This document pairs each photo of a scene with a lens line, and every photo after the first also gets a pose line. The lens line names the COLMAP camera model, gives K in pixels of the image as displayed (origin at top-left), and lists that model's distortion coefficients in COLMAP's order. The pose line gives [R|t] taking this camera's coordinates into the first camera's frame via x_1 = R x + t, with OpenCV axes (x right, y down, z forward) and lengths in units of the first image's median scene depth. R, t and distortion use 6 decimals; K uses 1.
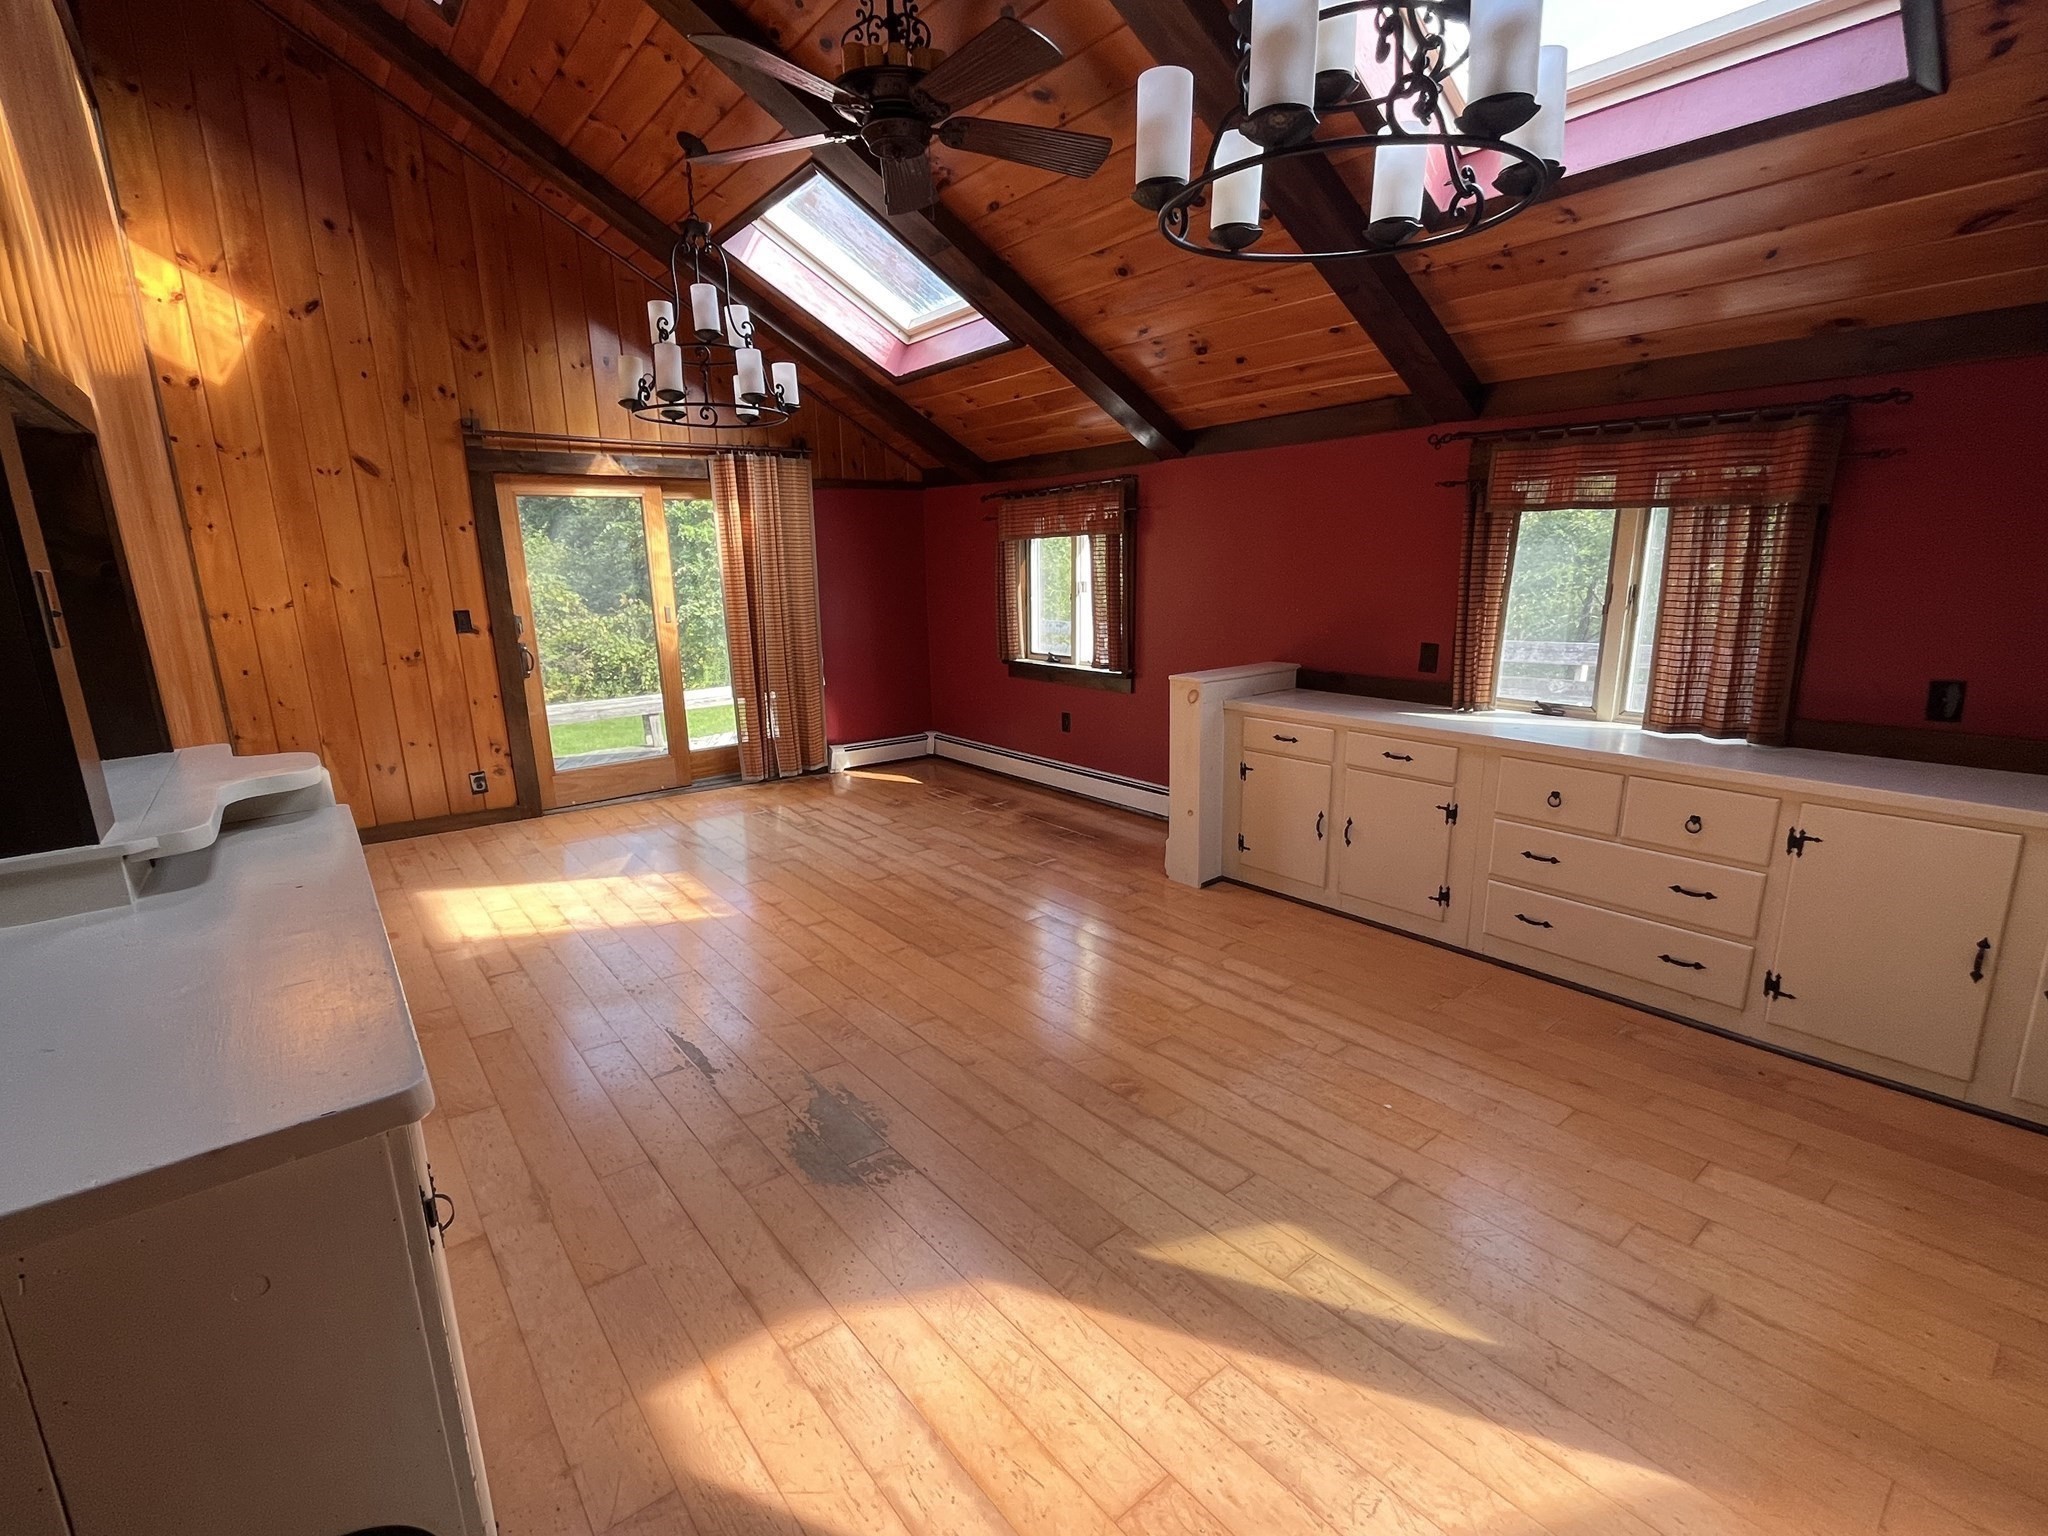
lens RADIAL K [[941.8, 0, 1020.9], [0, 941.8, 773.5], [0, 0, 1]] dist [-0.008719, -0.000010]
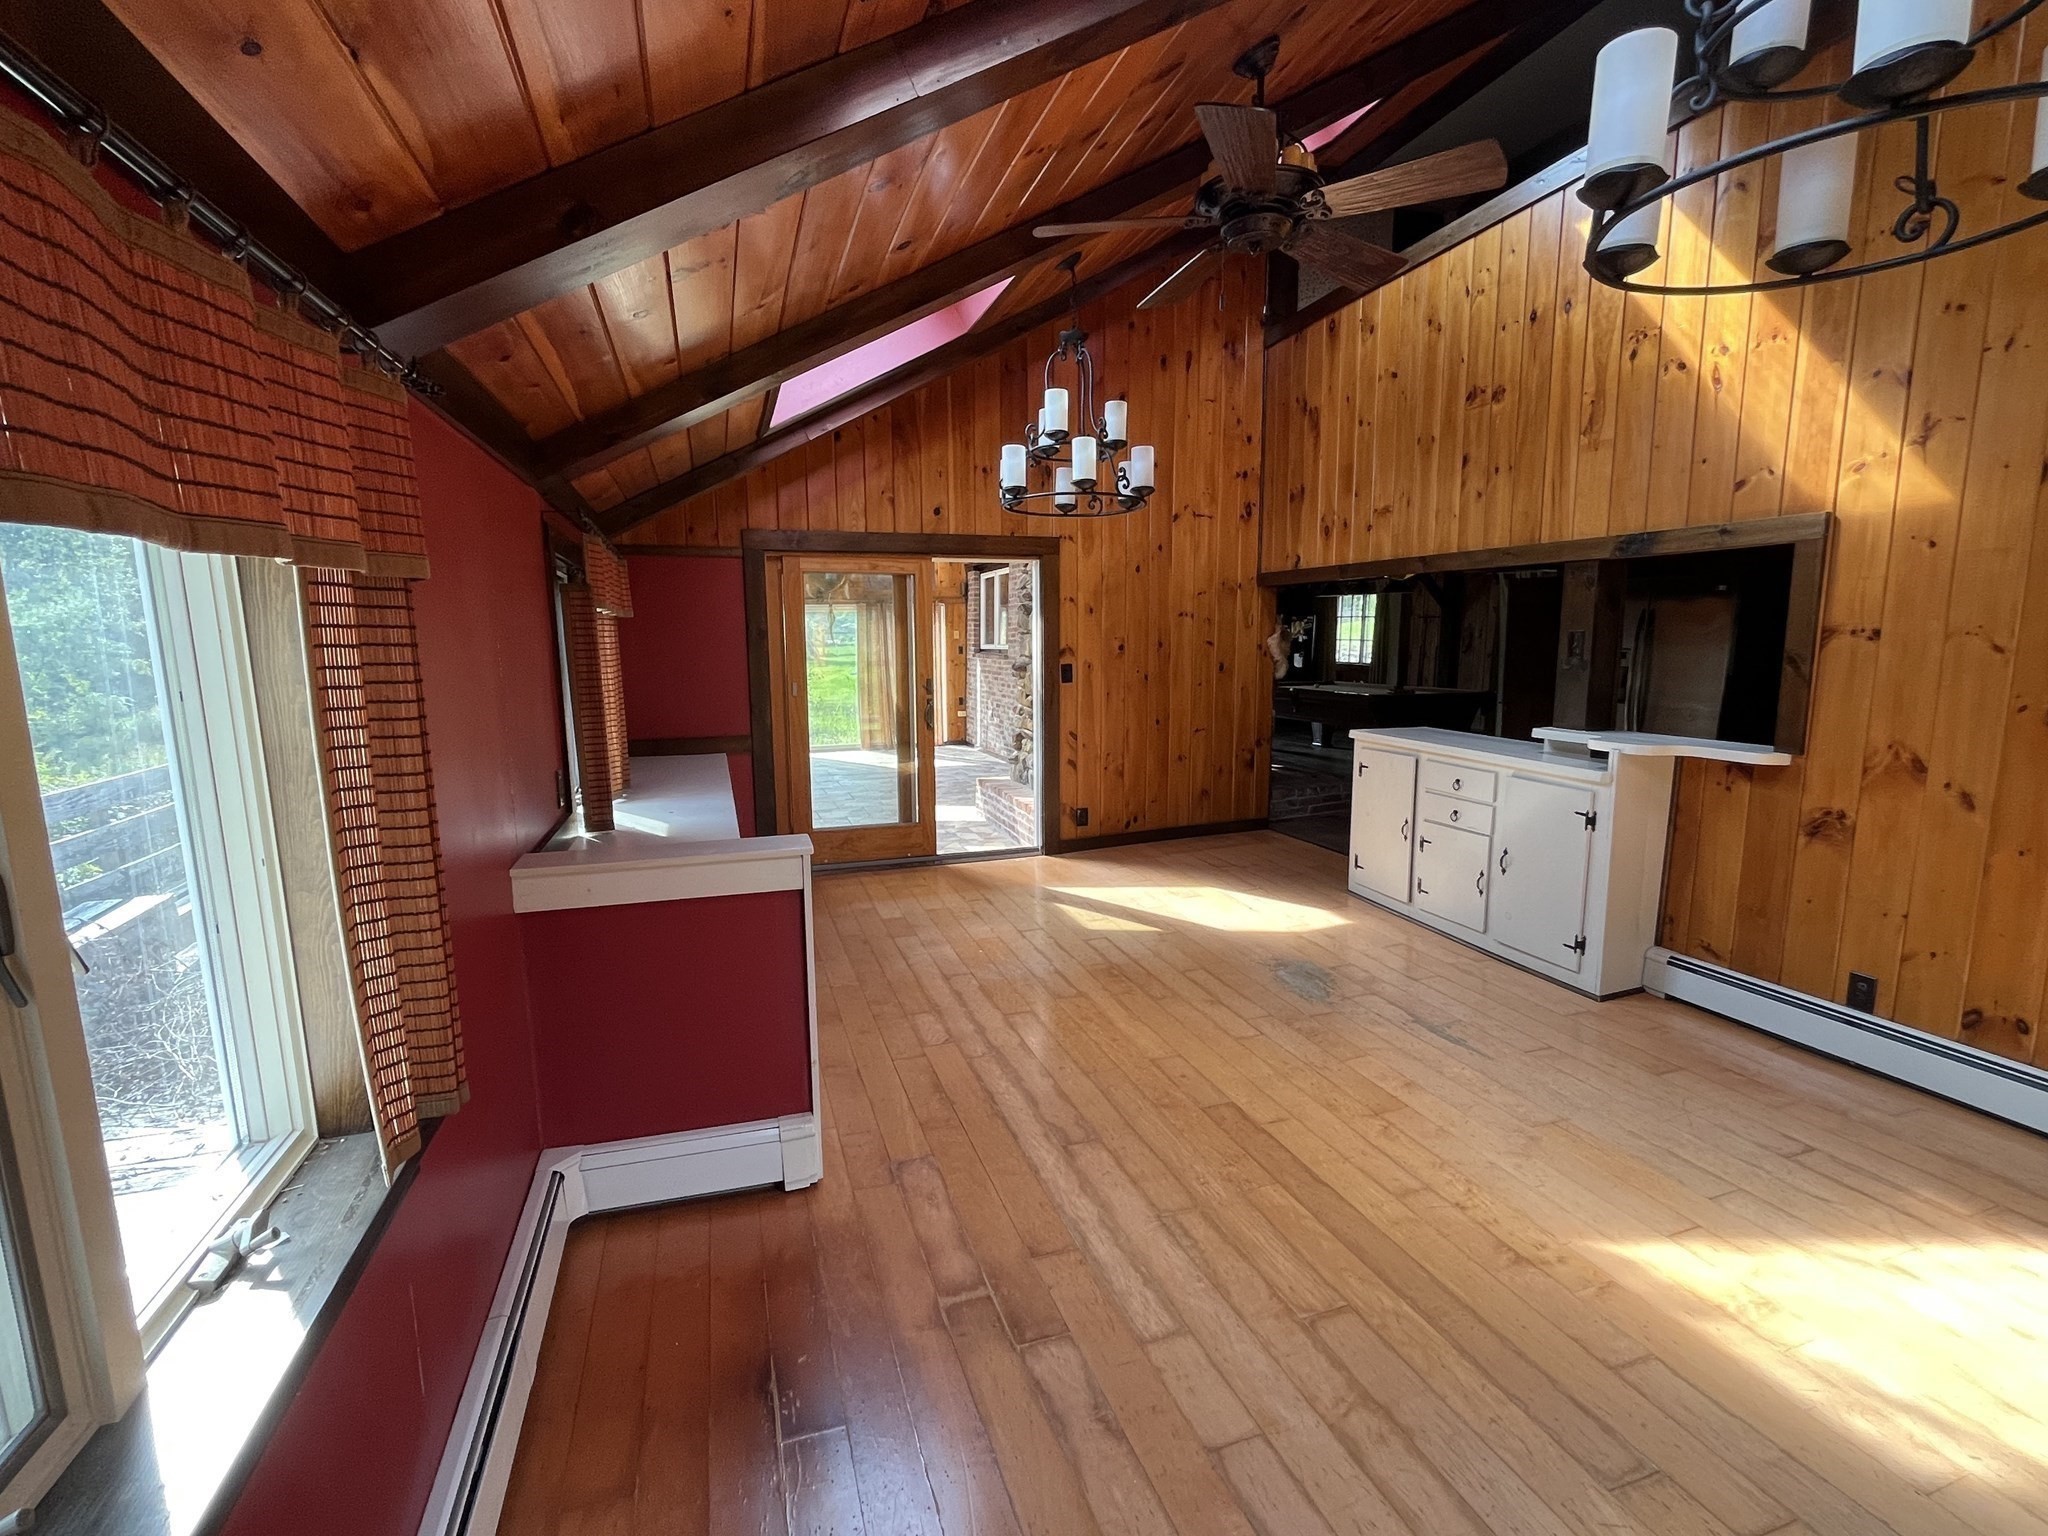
lens RADIAL K [[928.6, 0, 1020.7], [0, 928.6, 777.9], [0, 0, 1]] dist [-0.005809, -0.000091]
pose [[-0.936565, -0.023358, 0.349715, -0.194702], [0.106861, 0.931242, 0.348381, -0.380698], [-0.333807, 0.363652, -0.869673, 1.650204]]
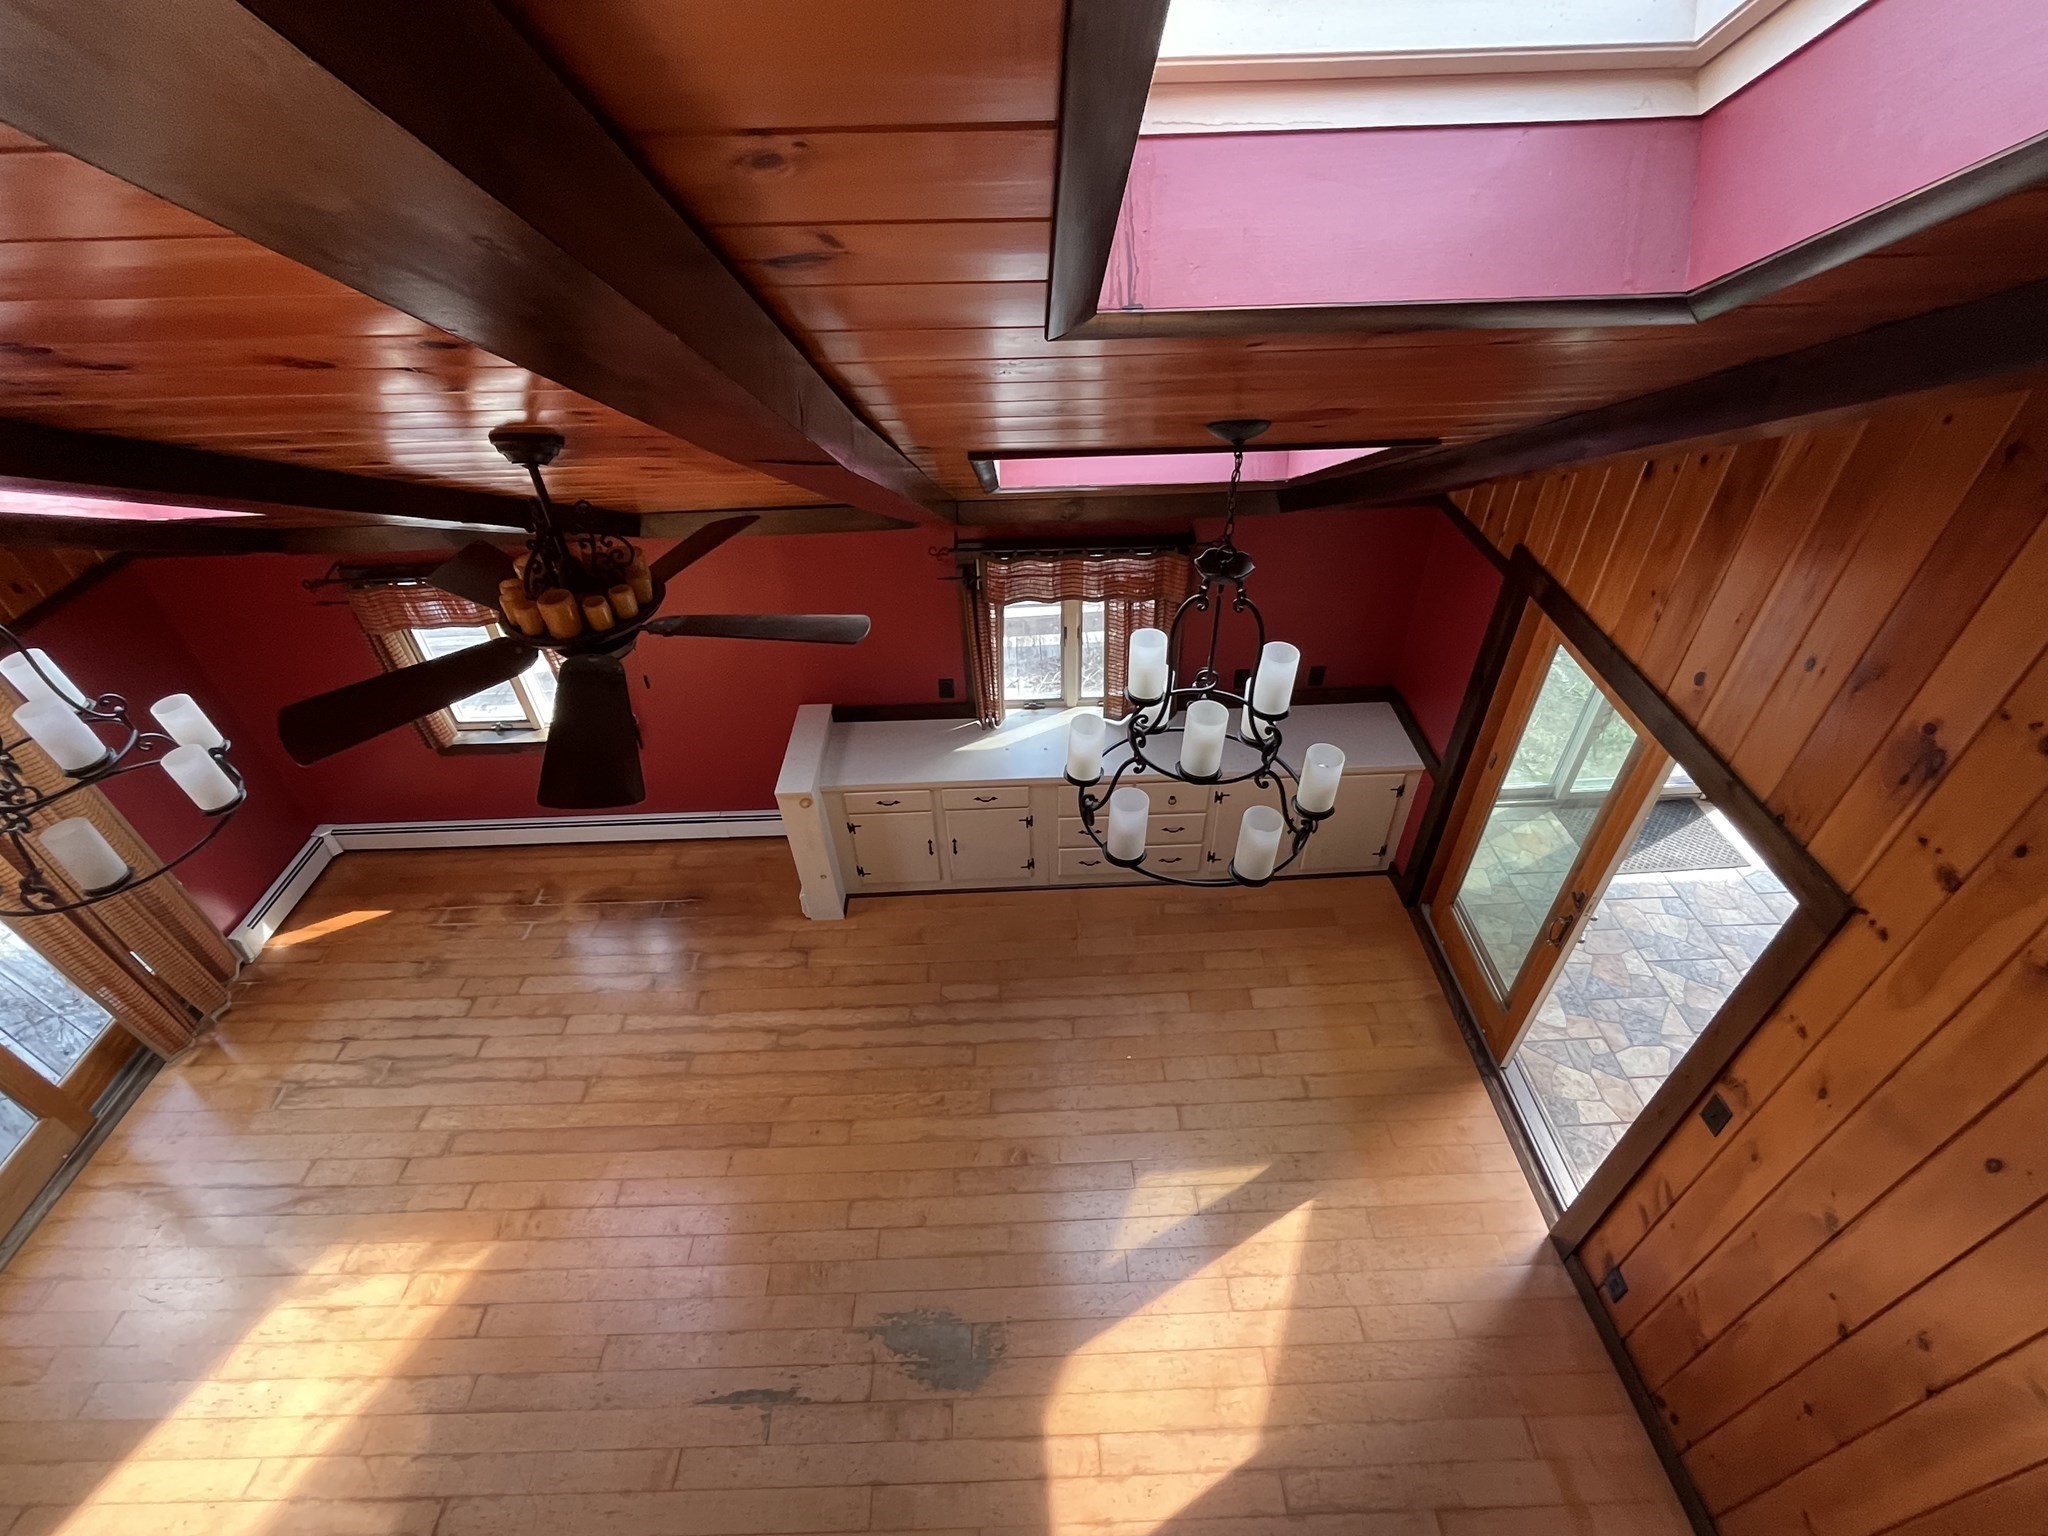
lens RADIAL K [[926.6, 0, 1032.5], [0, 926.6, 775.6], [0, 0, 1]] dist [-0.004832, -0.000498]
pose [[0.606852, -0.512361, 0.607633, -0.347210], [0.194422, 0.836962, 0.511561, -0.699489], [-0.770669, -0.192304, 0.607526, 0.133077]]
